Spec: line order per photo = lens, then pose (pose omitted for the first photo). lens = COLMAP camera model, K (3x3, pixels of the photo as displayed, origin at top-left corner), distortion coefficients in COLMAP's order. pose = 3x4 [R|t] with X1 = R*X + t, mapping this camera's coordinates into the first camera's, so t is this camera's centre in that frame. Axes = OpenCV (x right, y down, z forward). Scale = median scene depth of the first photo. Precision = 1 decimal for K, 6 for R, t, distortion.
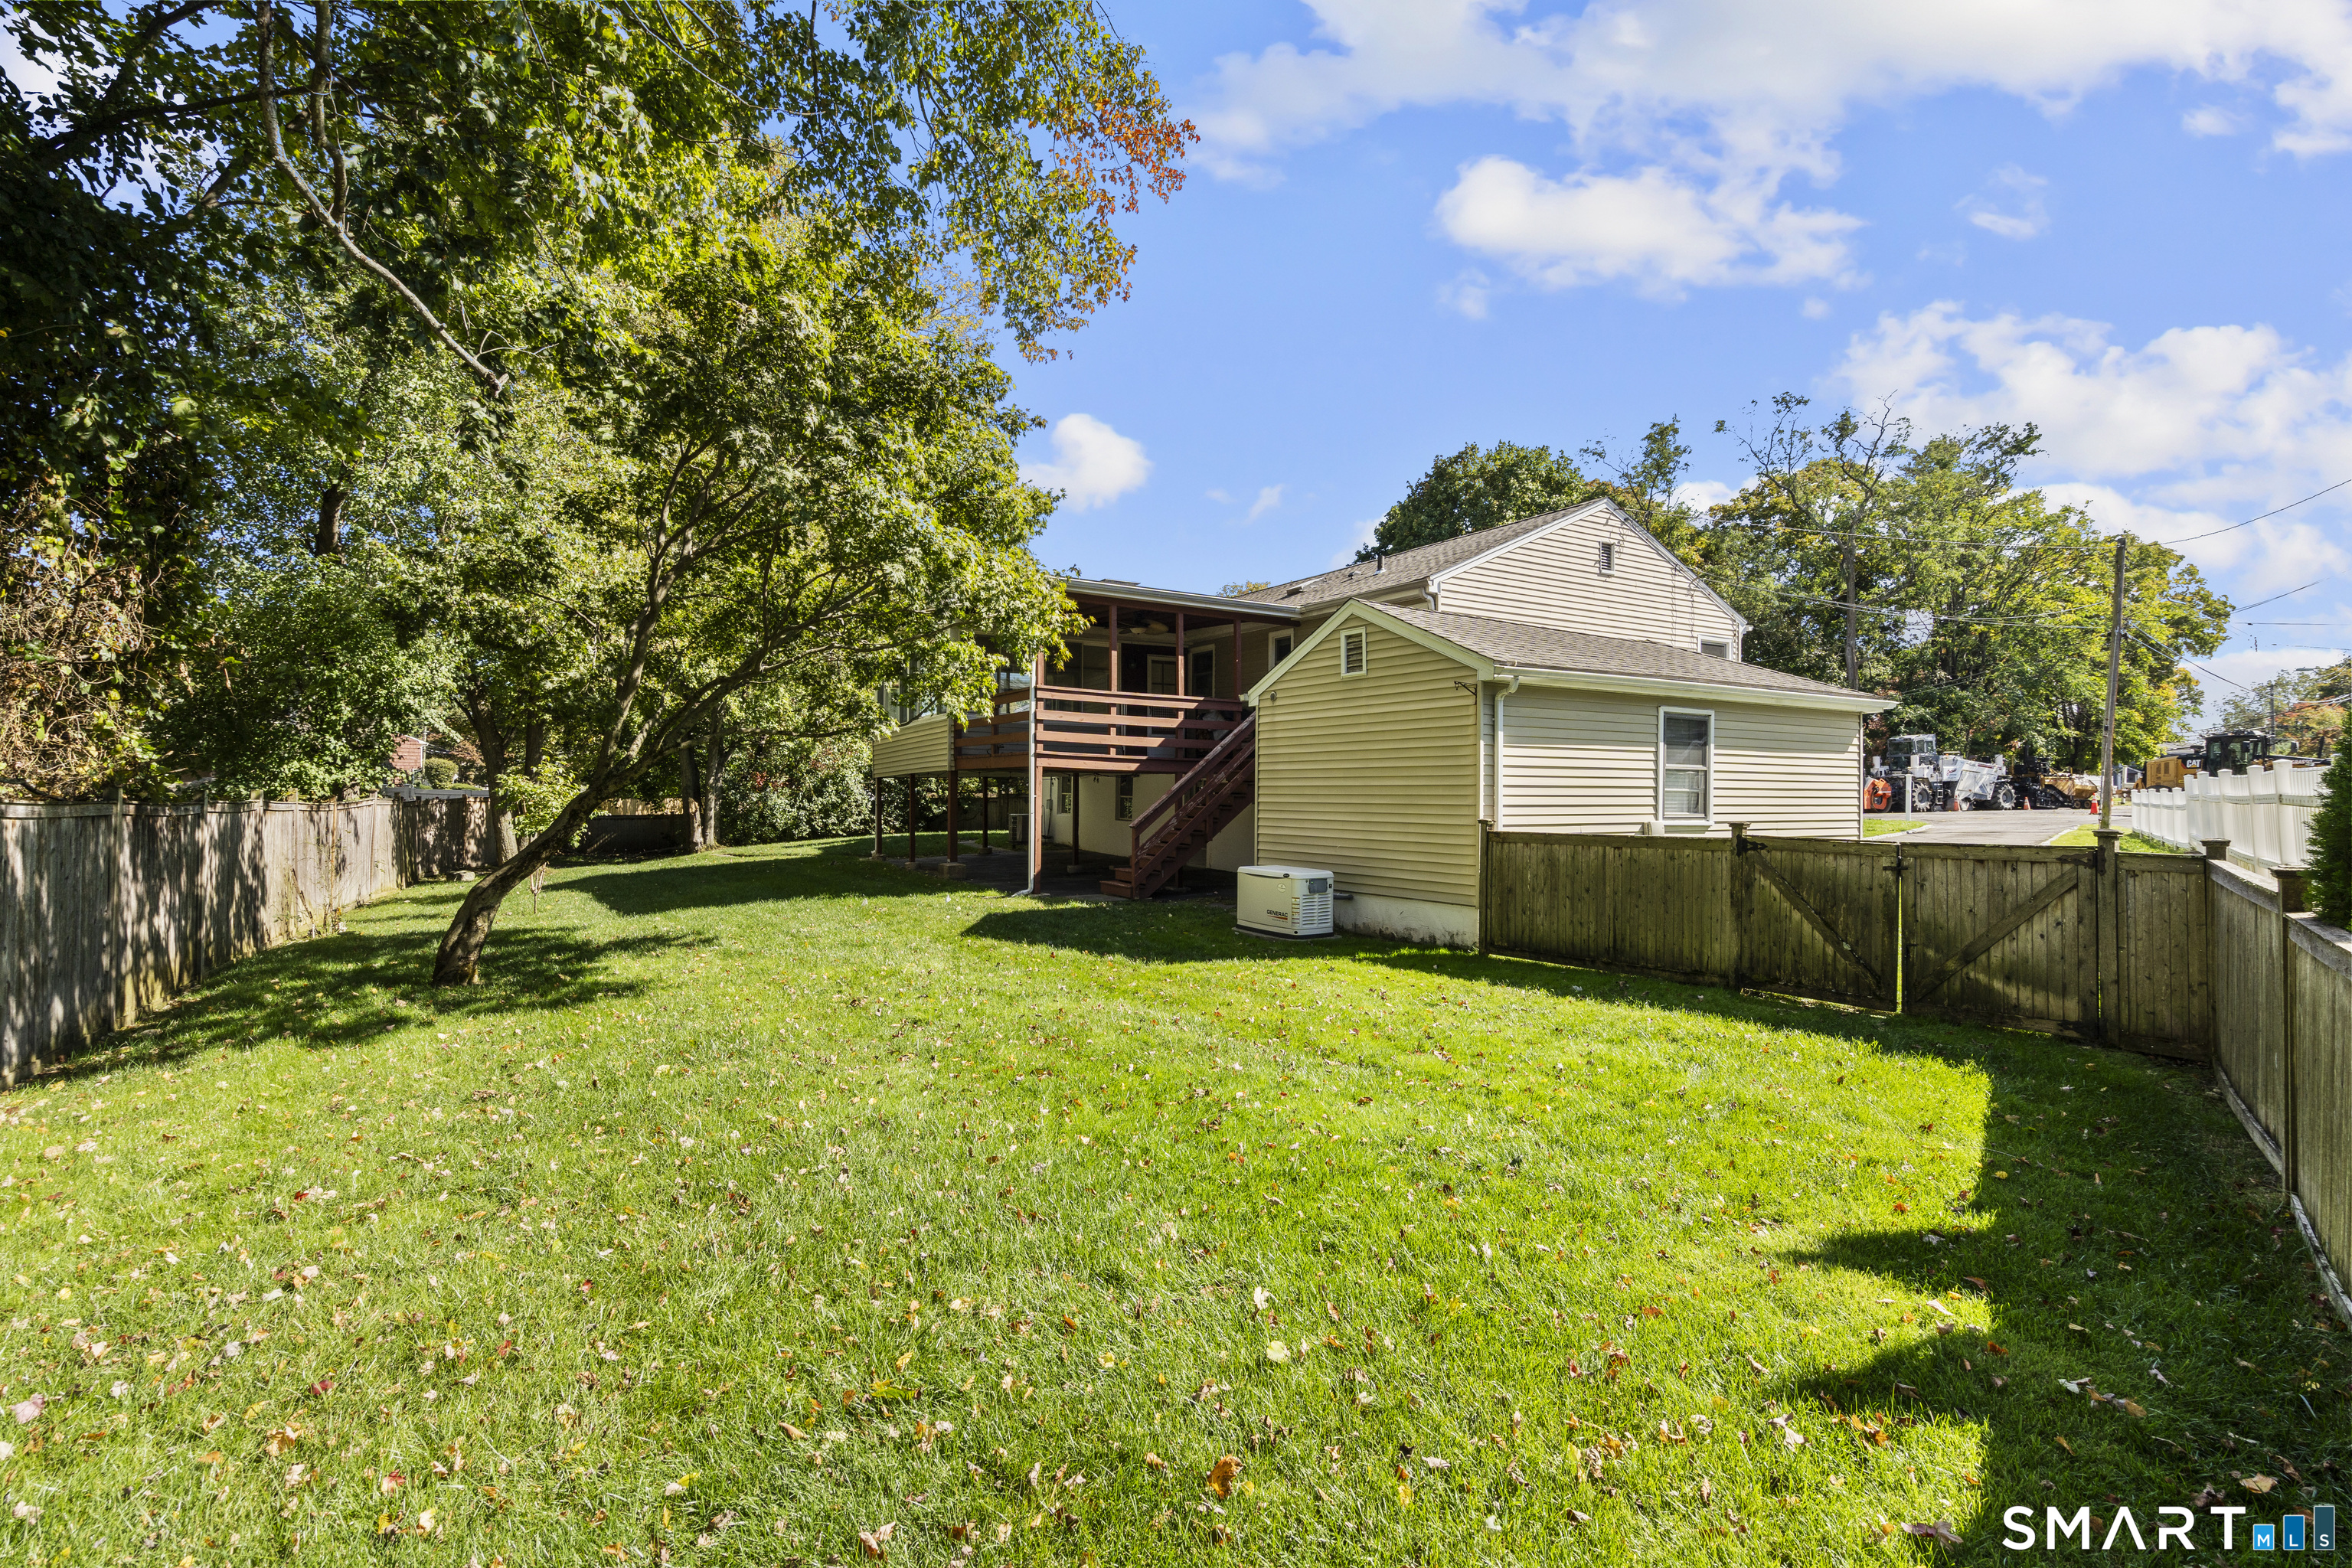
lens RADIAL K [[1056.3, 0, 1173.0], [0, 1056.3, 784.7], [0, 0, 1]] dist [0.000701, 0.000354]
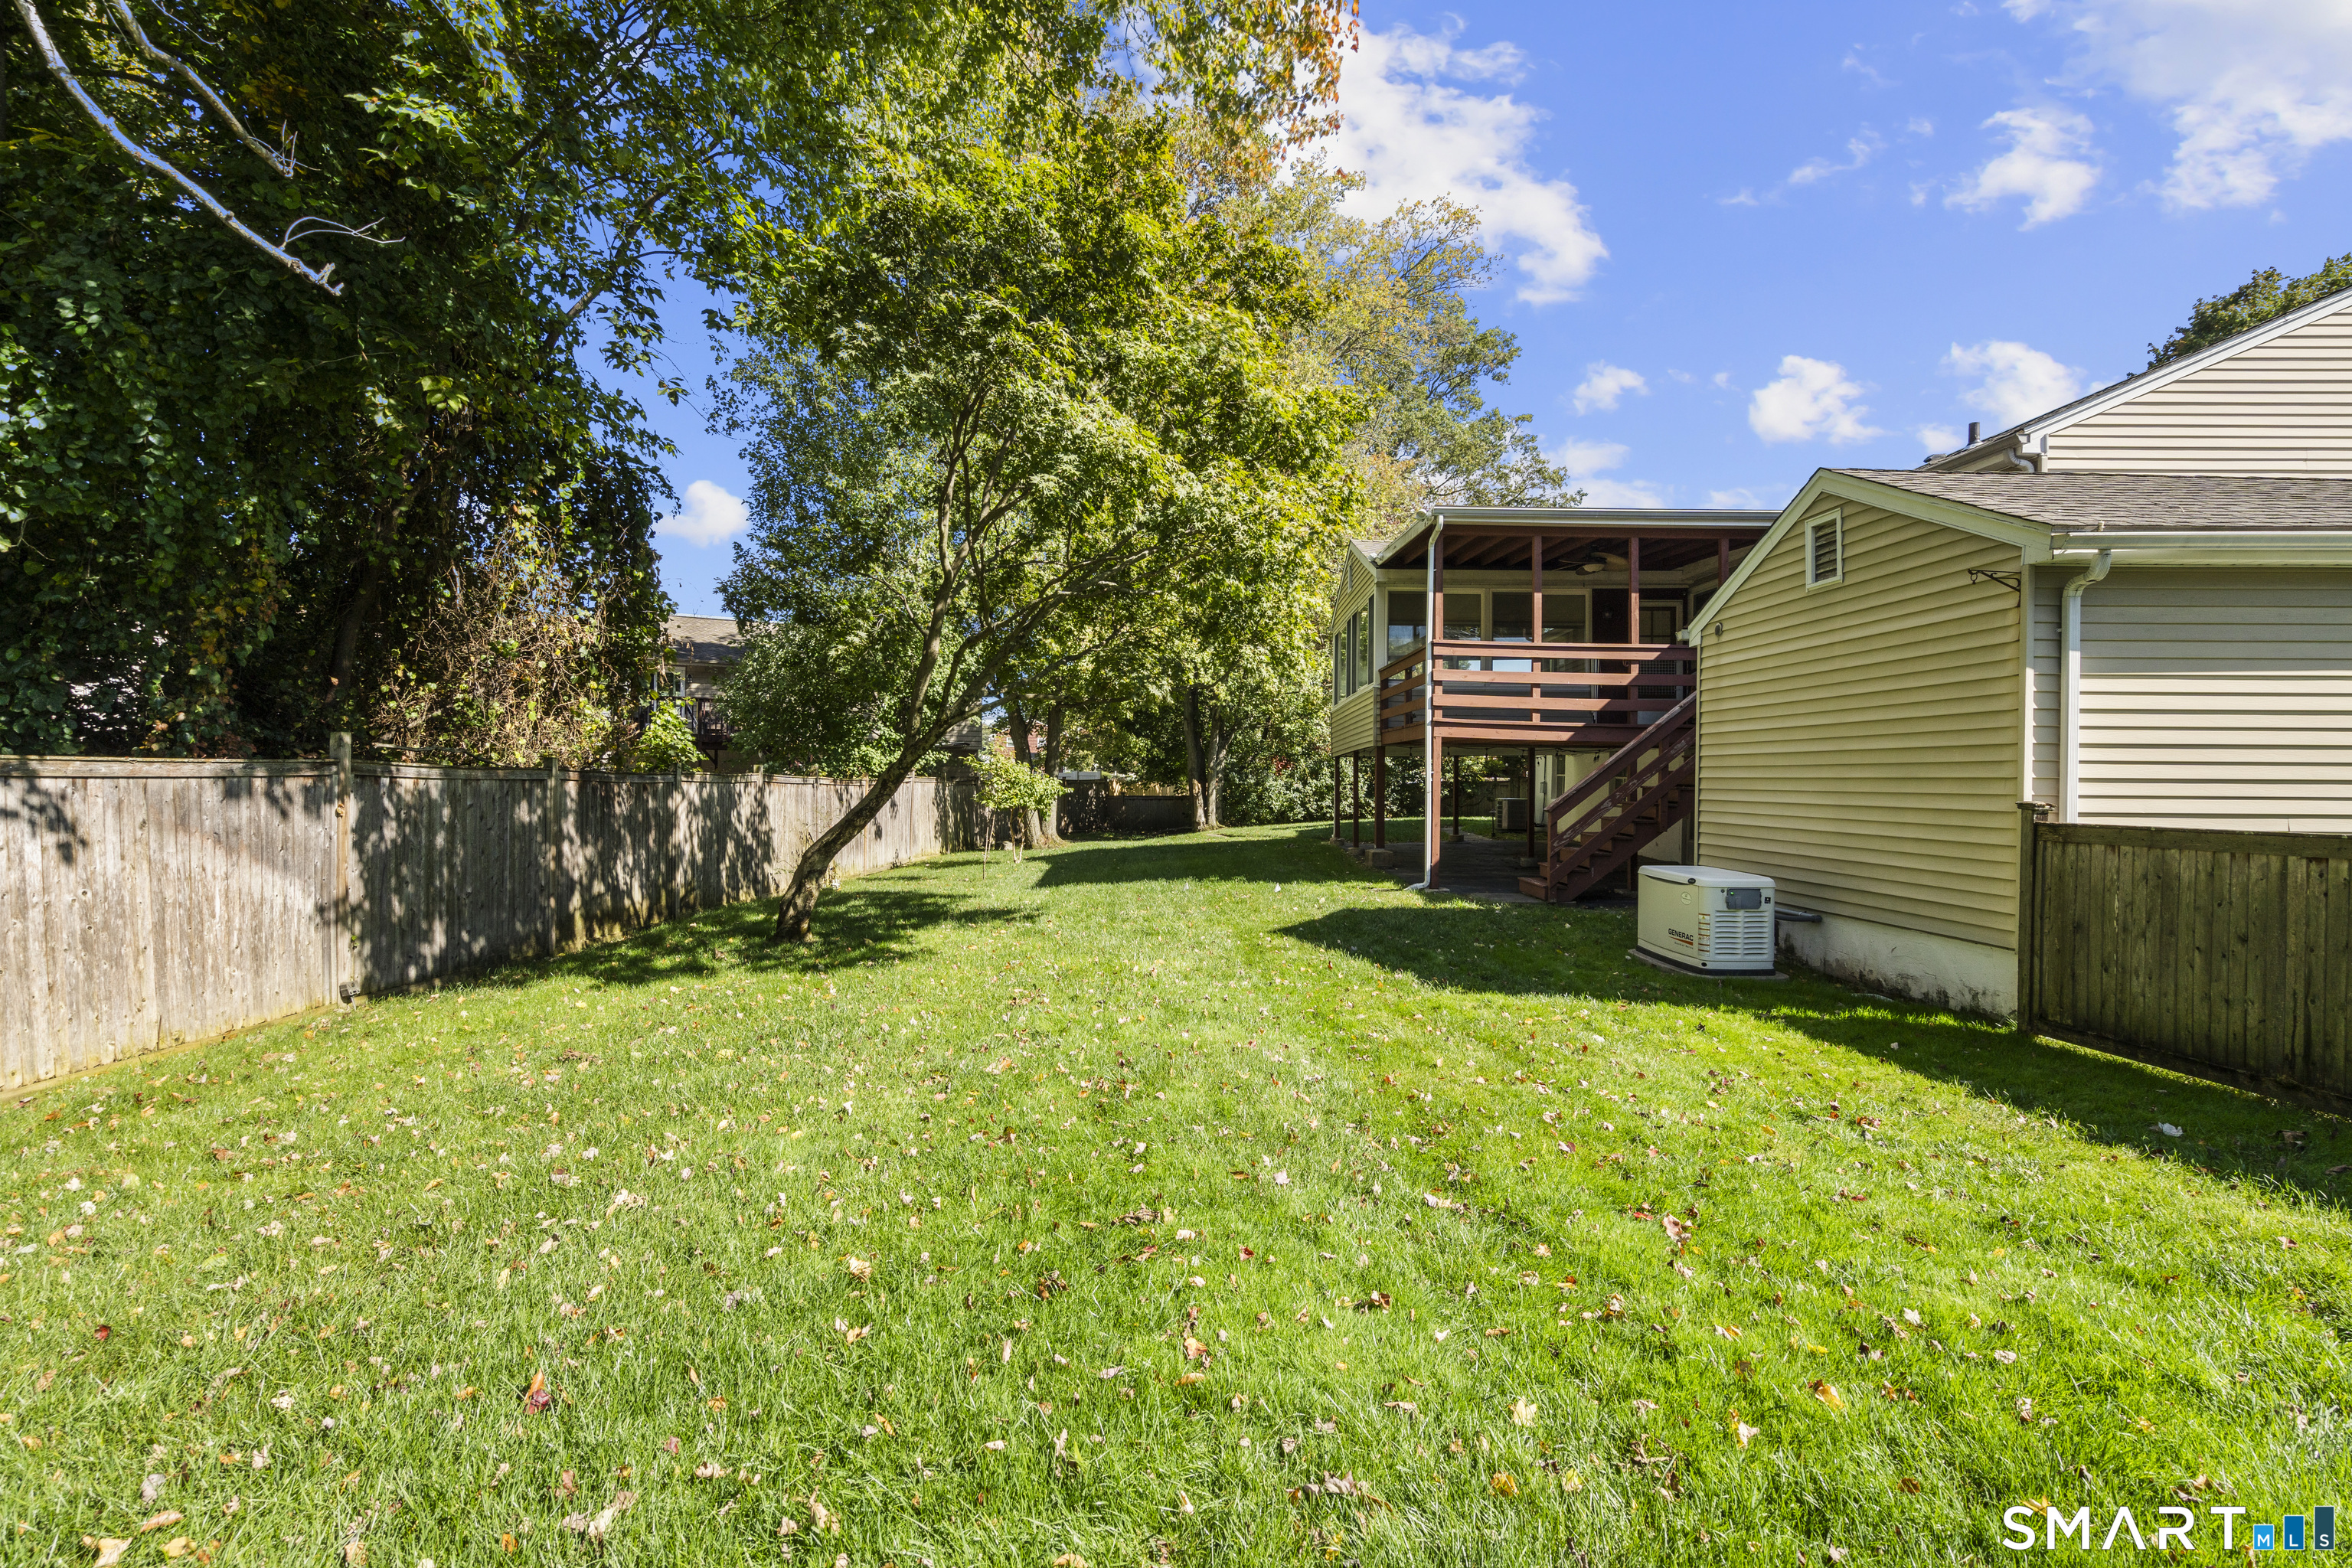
lens RADIAL K [[1056.3, 0, 1176.5], [0, 1056.3, 783.8], [0, 0, 1]] dist [0.000701, 0.000354]
pose [[0.856533, 0.004349, -0.516073, 0.164624], [0.001272, 0.999944, 0.010538, 0.013617], [0.516090, -0.009683, 0.856480, 0.220076]]
